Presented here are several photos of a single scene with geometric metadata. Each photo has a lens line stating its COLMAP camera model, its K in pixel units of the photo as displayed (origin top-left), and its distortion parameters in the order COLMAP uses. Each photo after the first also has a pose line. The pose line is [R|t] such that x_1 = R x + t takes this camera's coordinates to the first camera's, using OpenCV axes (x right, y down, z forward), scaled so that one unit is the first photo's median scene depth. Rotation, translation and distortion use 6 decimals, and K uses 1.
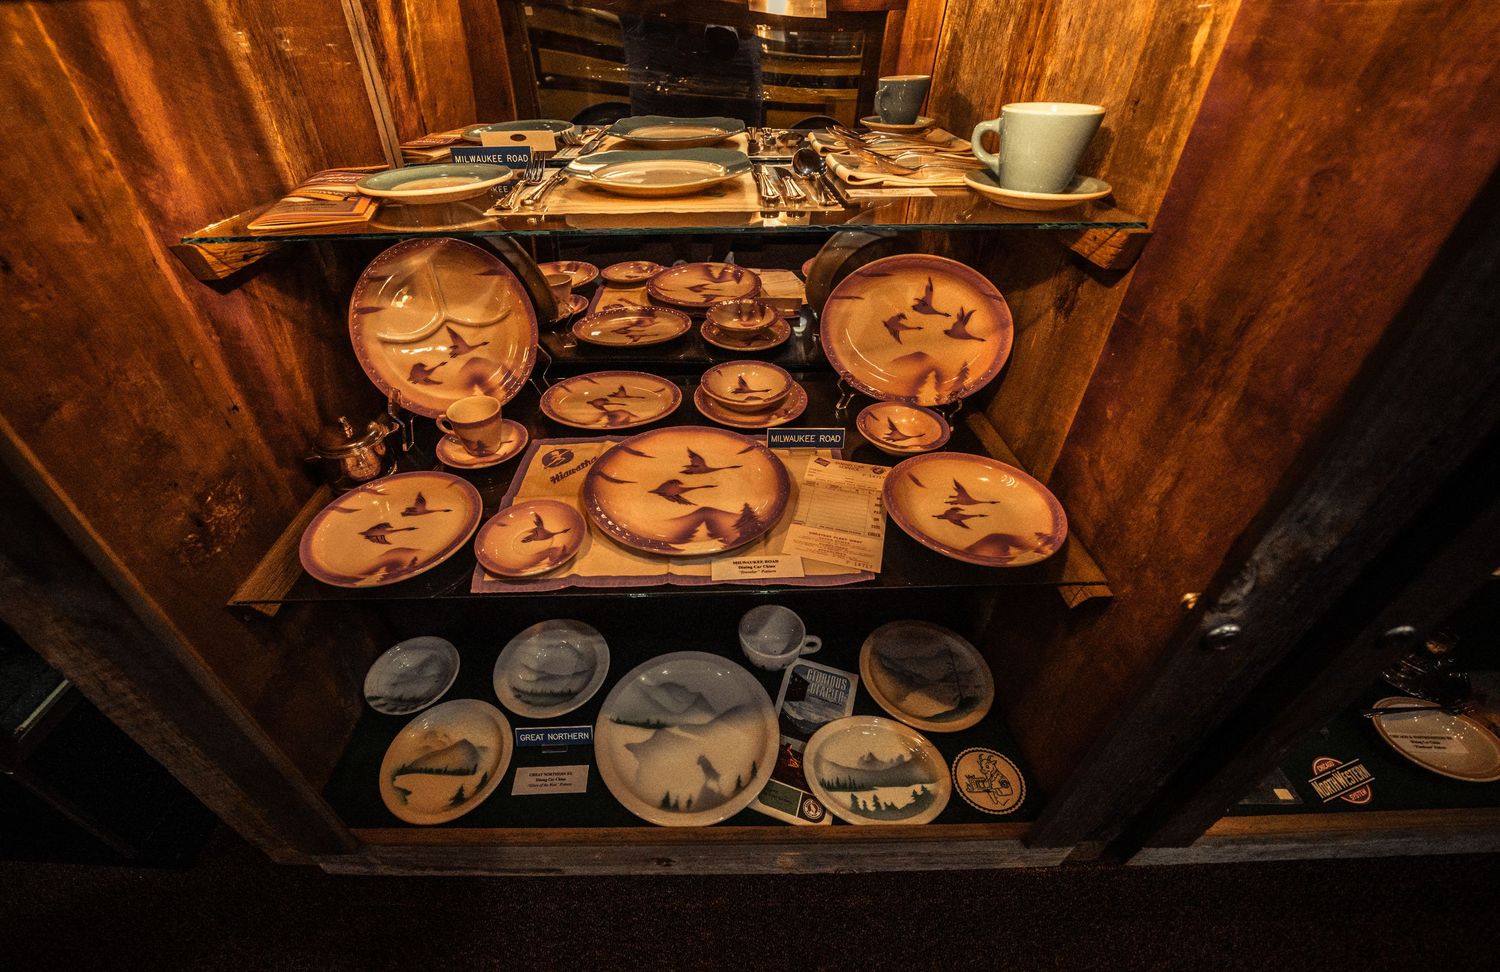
lens RADIAL K [[662.5, 0, 724.1], [0, 662.5, 455.8], [0, 0, 1]] dist [-0.035112, 0.000598]
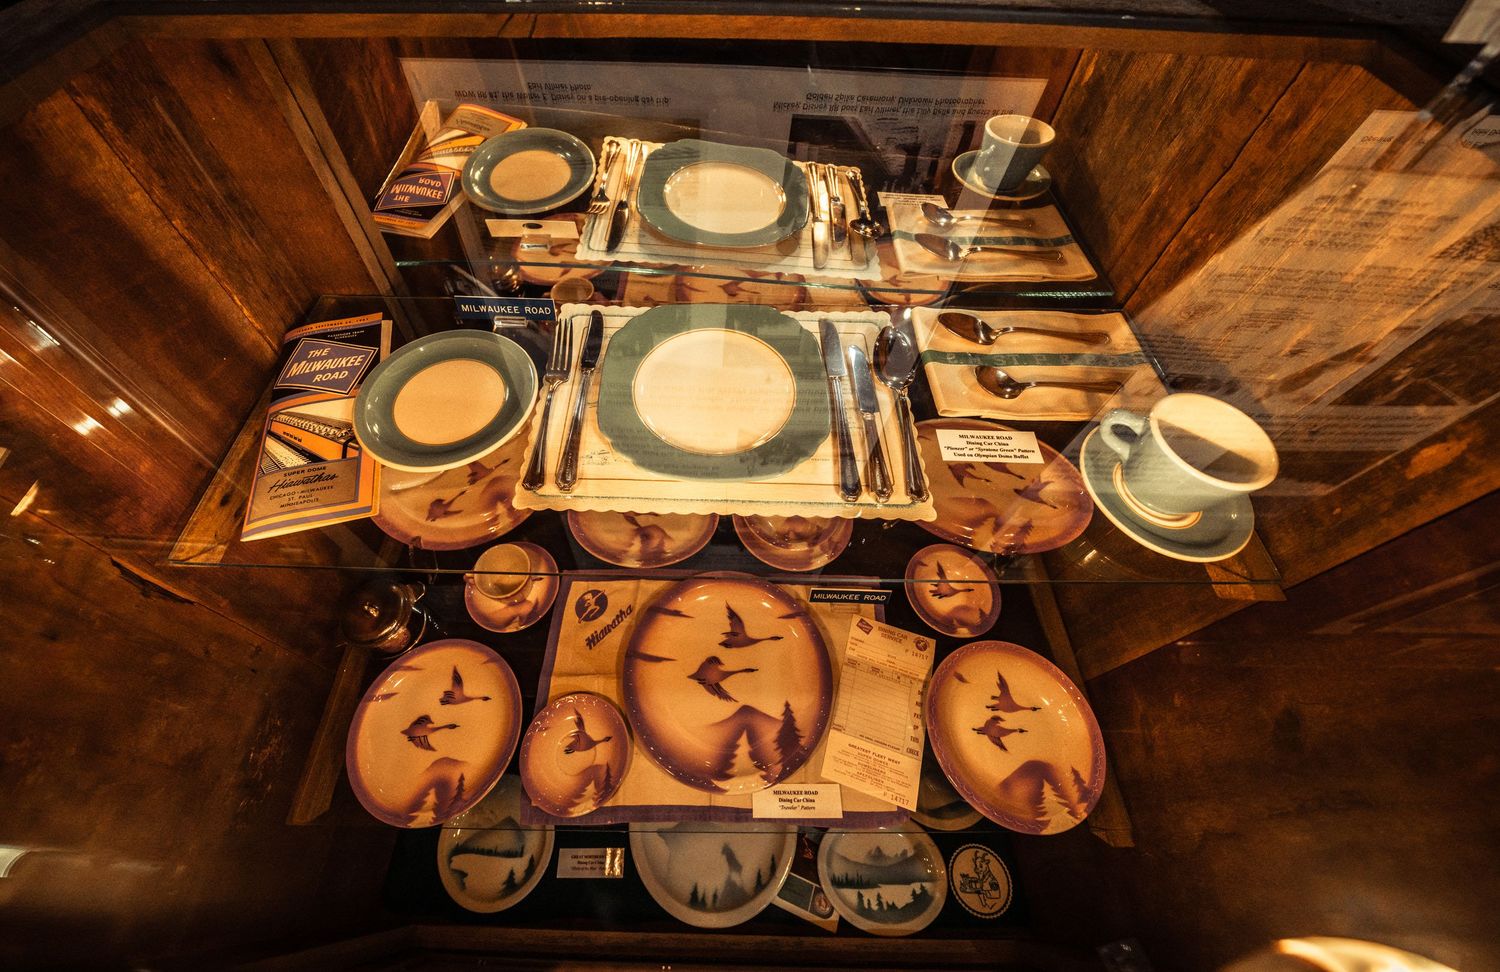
lens RADIAL K [[662.5, 0, 724.1], [0, 662.5, 455.8], [0, 0, 1]] dist [-0.035112, 0.000598]
pose [[0.998919, 0.046359, 0.003317, -0.075524], [-0.045146, 0.950879, 0.306252, -0.535863], [0.011044, -0.306071, 0.951945, 0.160176]]
